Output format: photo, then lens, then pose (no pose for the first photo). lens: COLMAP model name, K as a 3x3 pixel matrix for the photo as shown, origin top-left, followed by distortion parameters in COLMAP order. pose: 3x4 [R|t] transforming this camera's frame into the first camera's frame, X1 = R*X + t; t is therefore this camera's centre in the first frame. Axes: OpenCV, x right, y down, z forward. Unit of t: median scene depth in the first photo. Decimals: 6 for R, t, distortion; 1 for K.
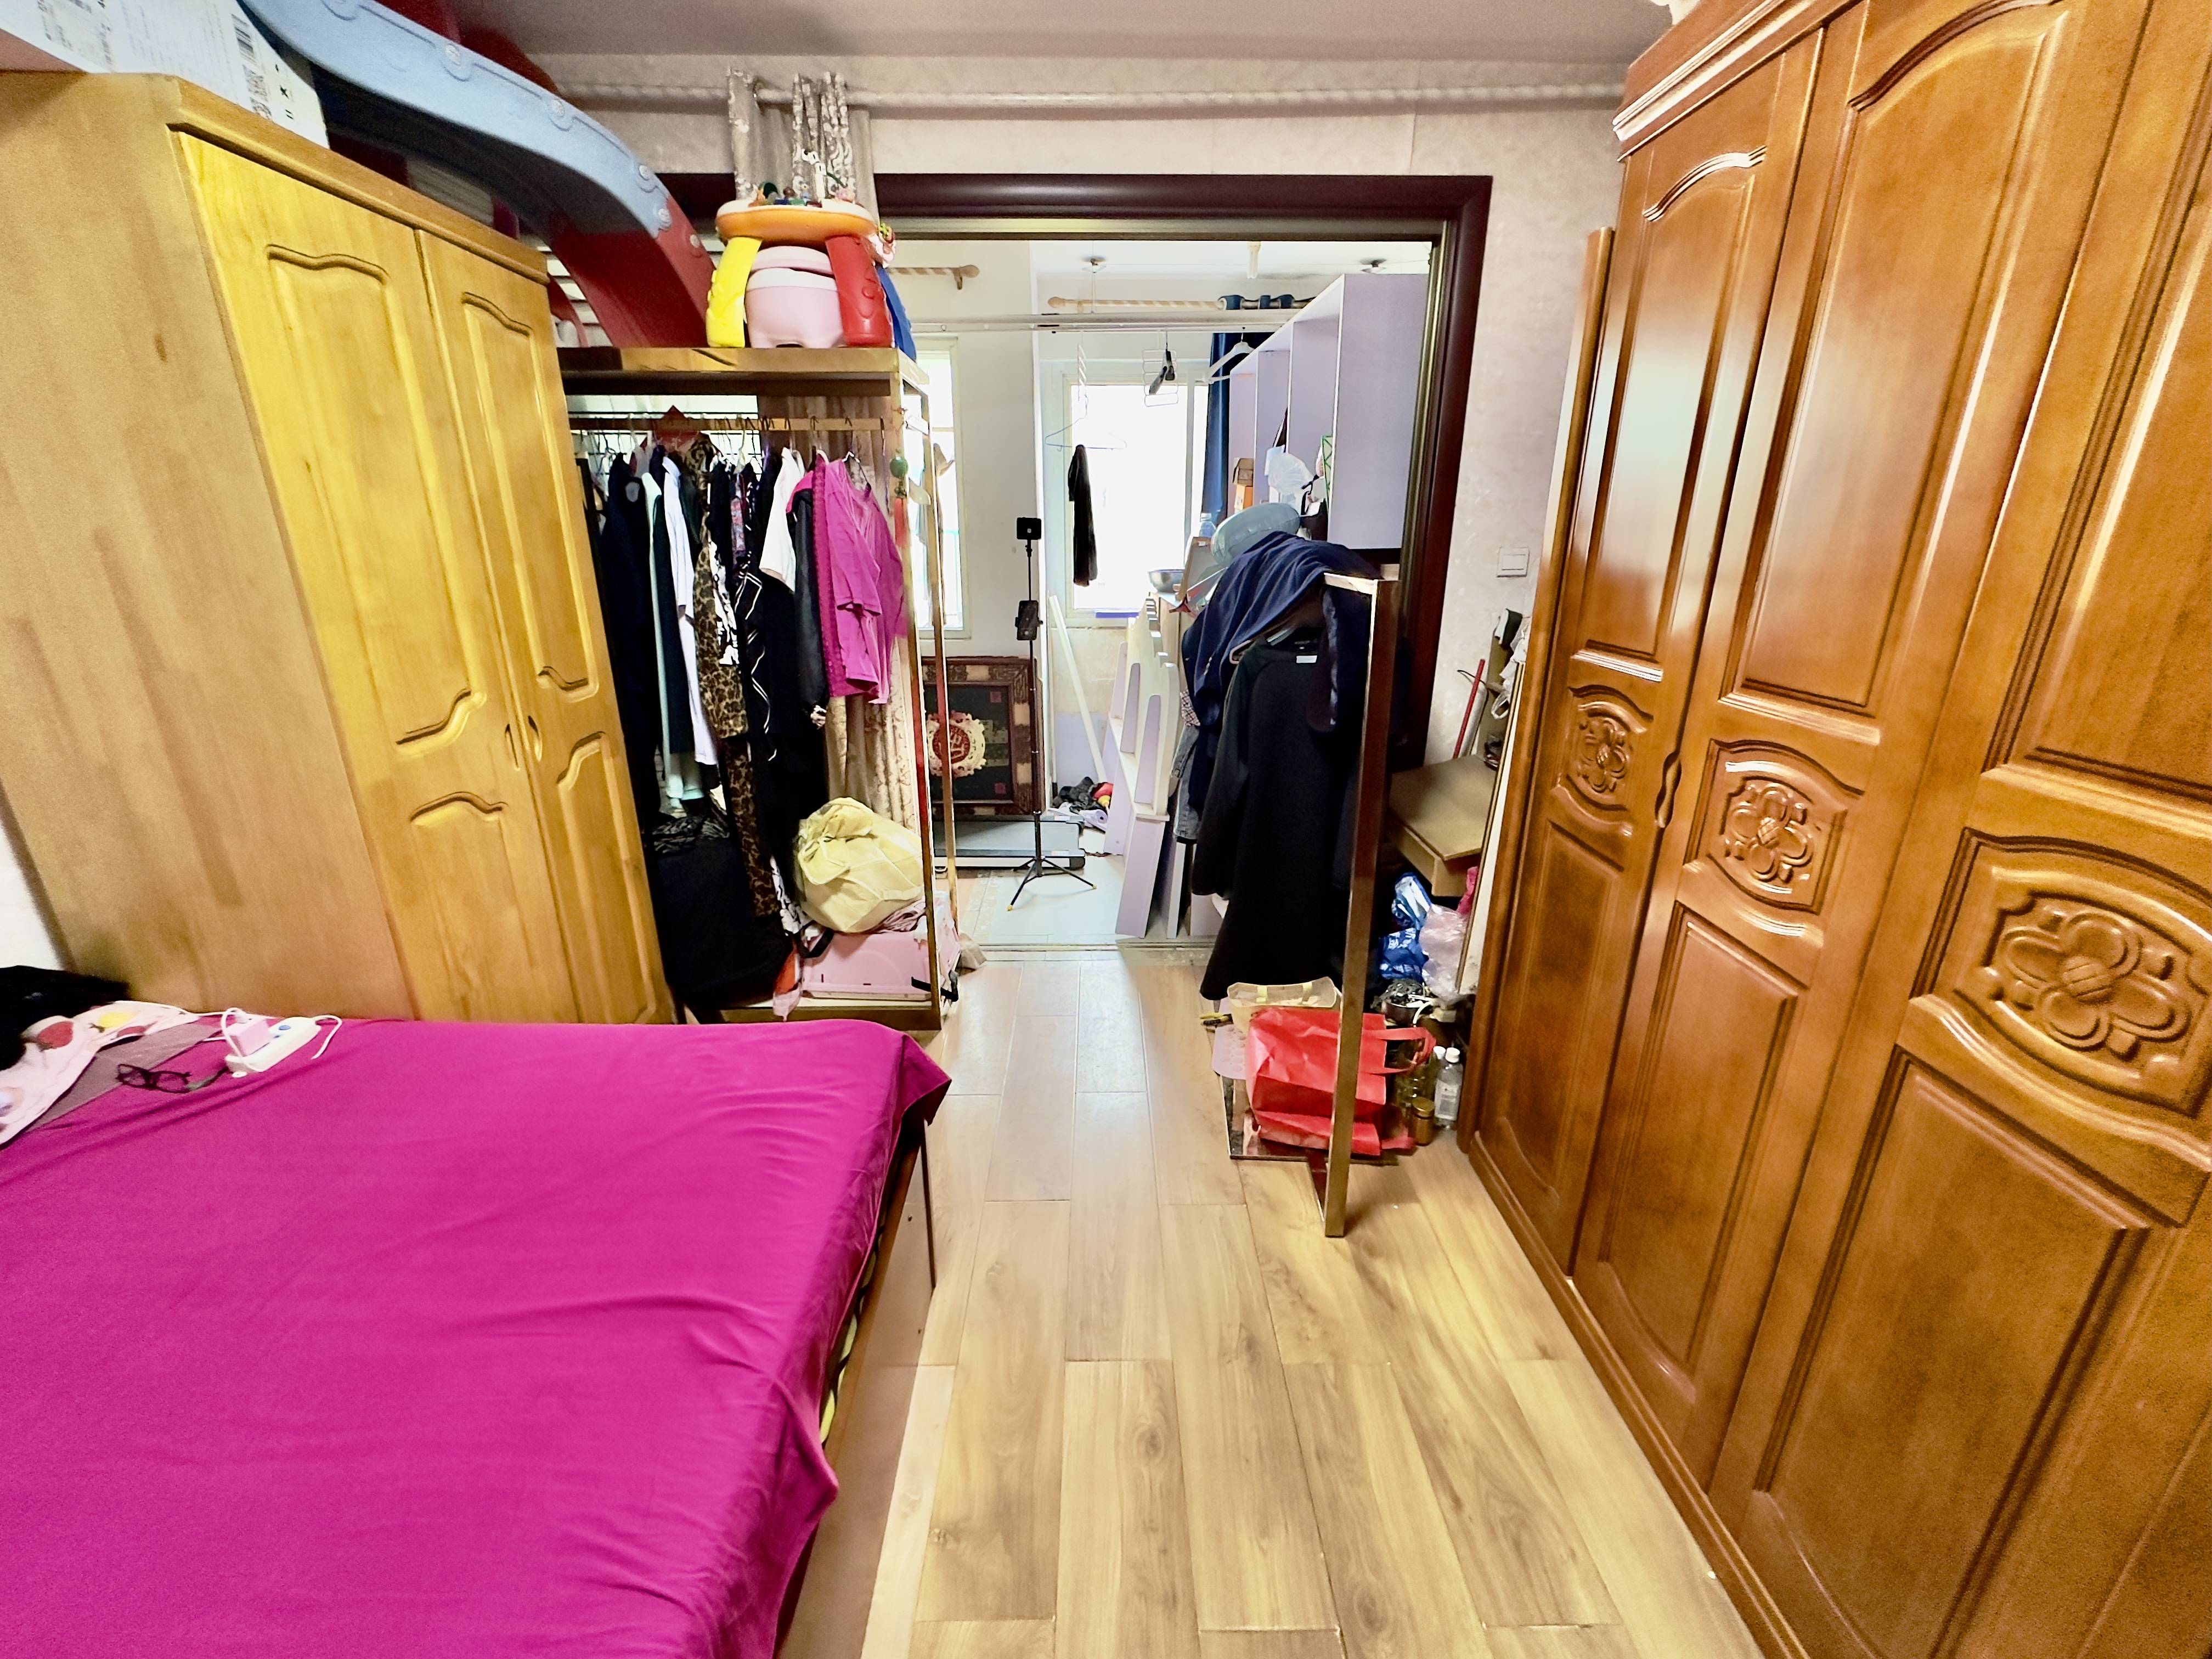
lens RADIAL K [[886.5, 0, 1106.1], [0, 886.5, 824.6], [0, 0, 1]] dist [0.000366, 0.000090]
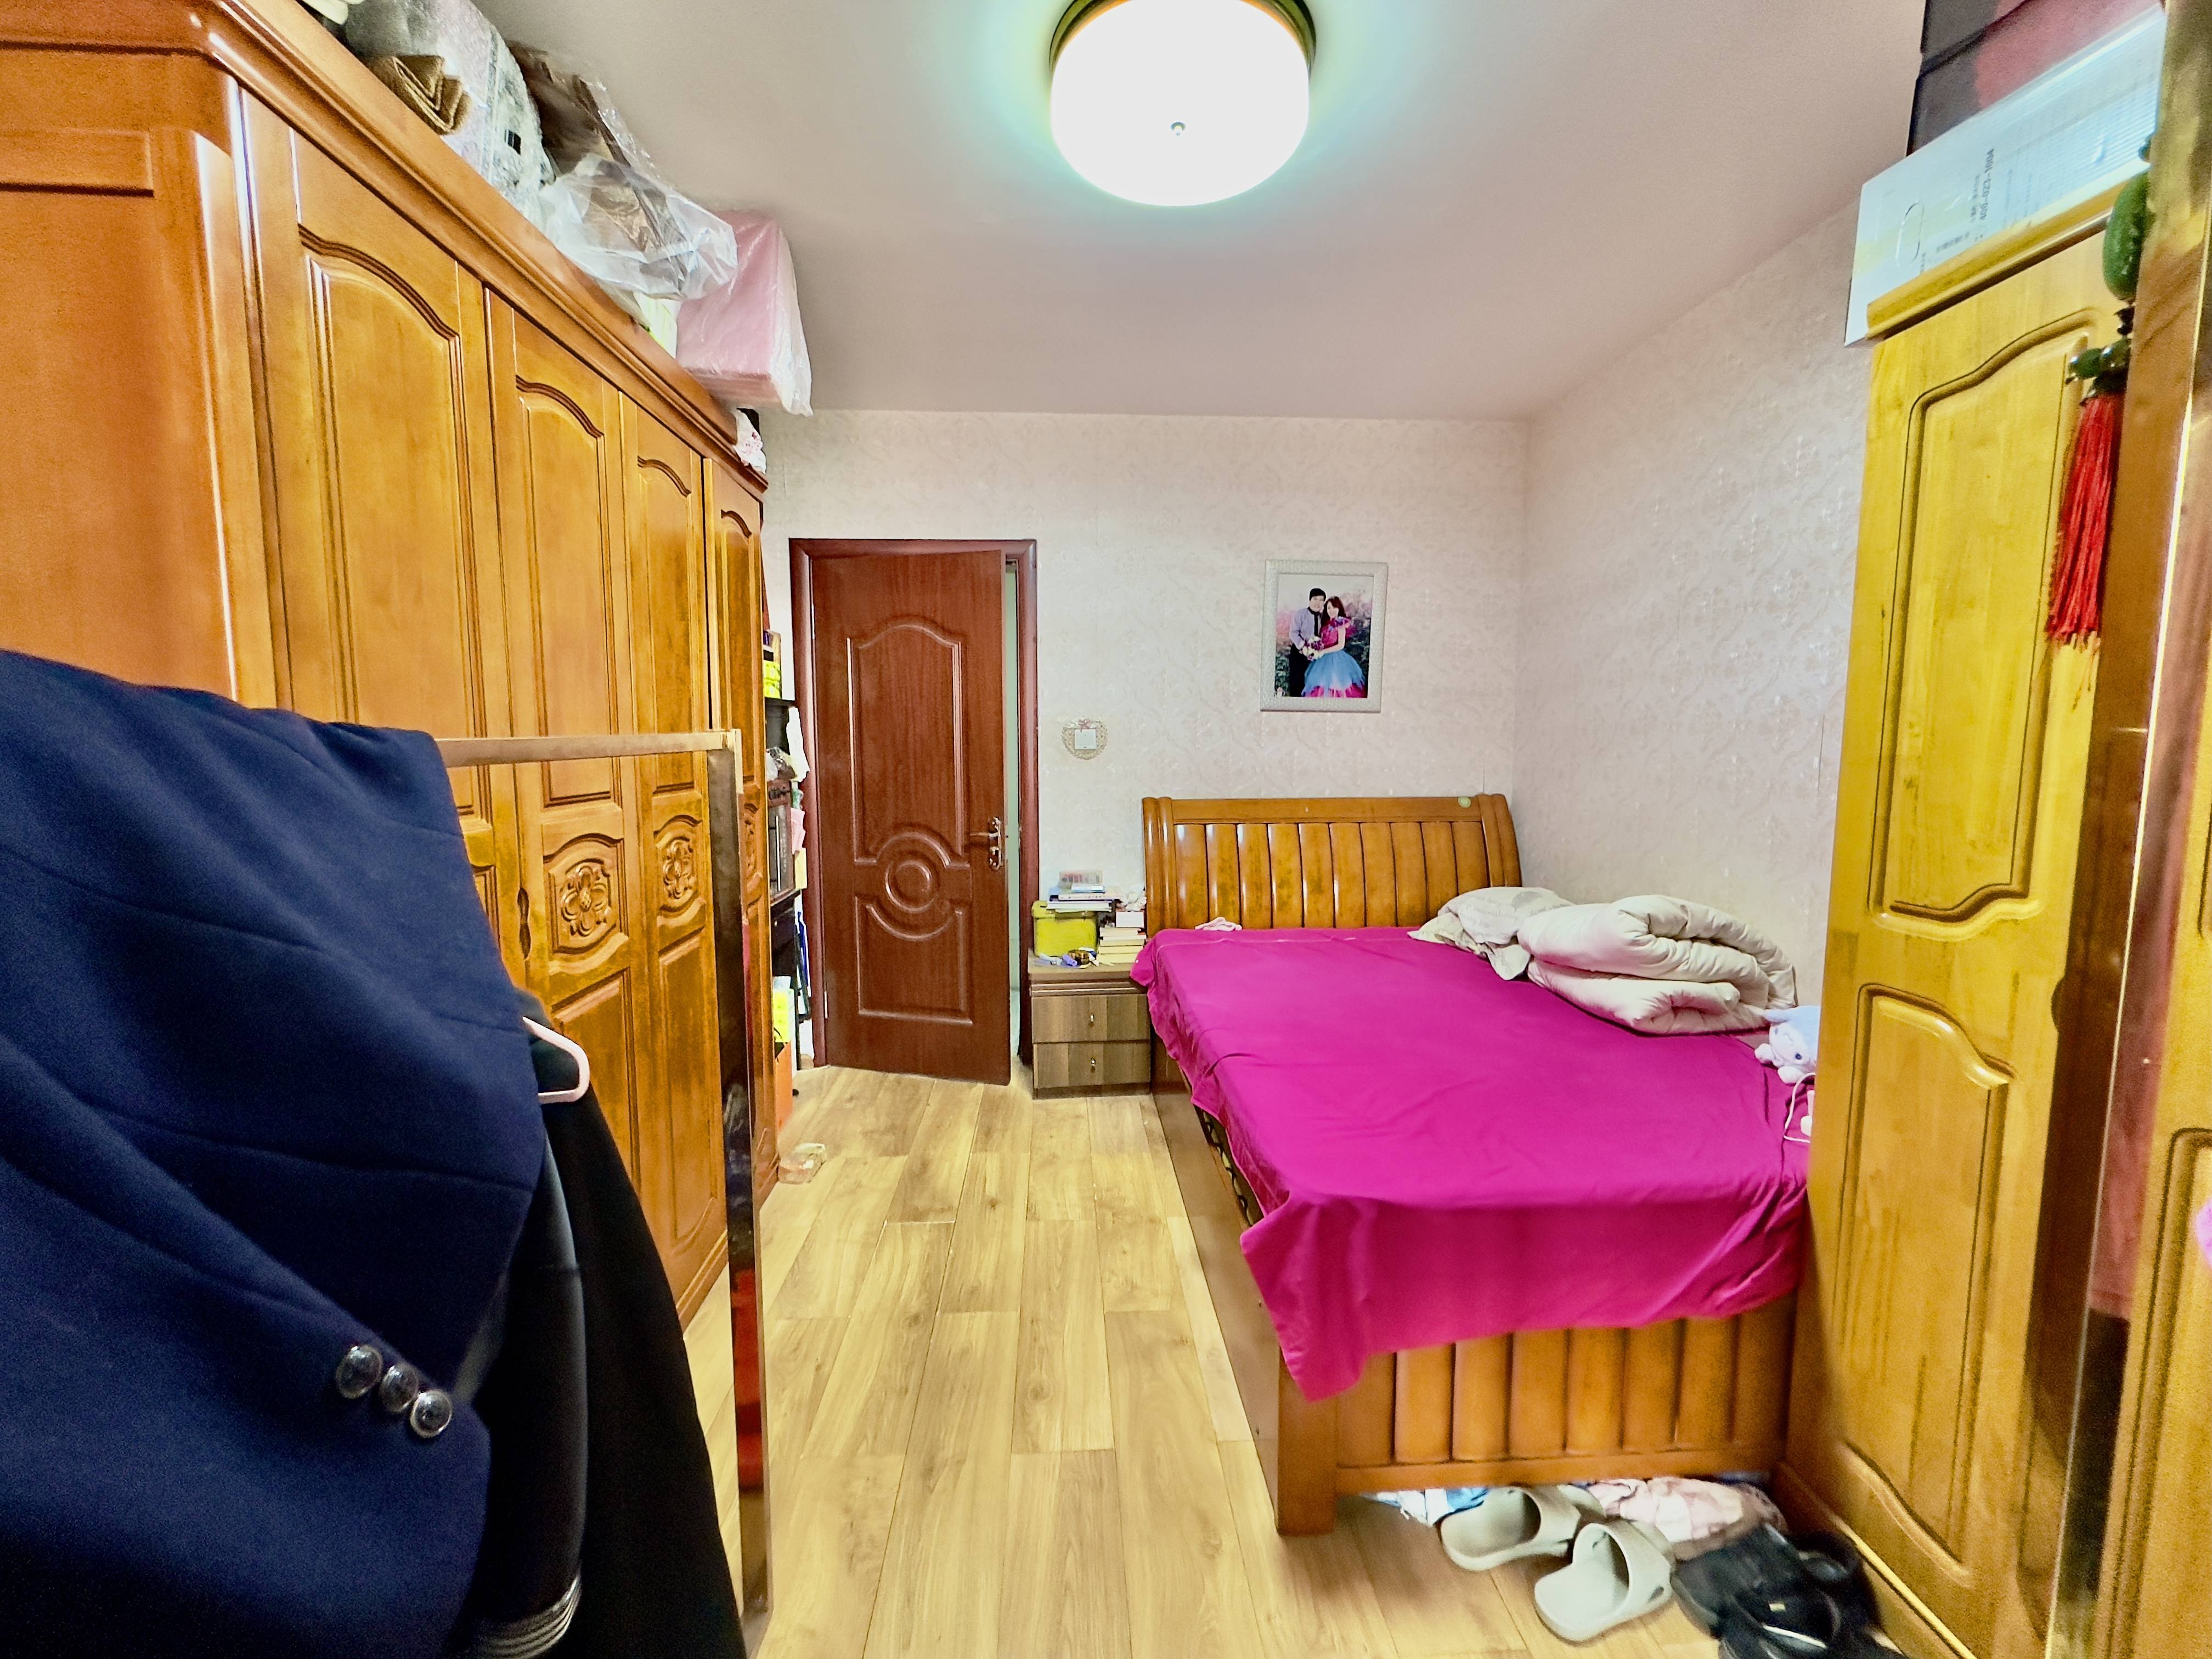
lens RADIAL K [[886.5, 0, 1107.8], [0, 886.5, 824.9], [0, 0, 1]] dist [0.000366, 0.000090]
pose [[-0.998913, 0.006939, -0.046097, 0.002594], [-0.012469, 0.913059, 0.407637, -0.271100], [0.044918, 0.407769, -0.911980, 0.914471]]
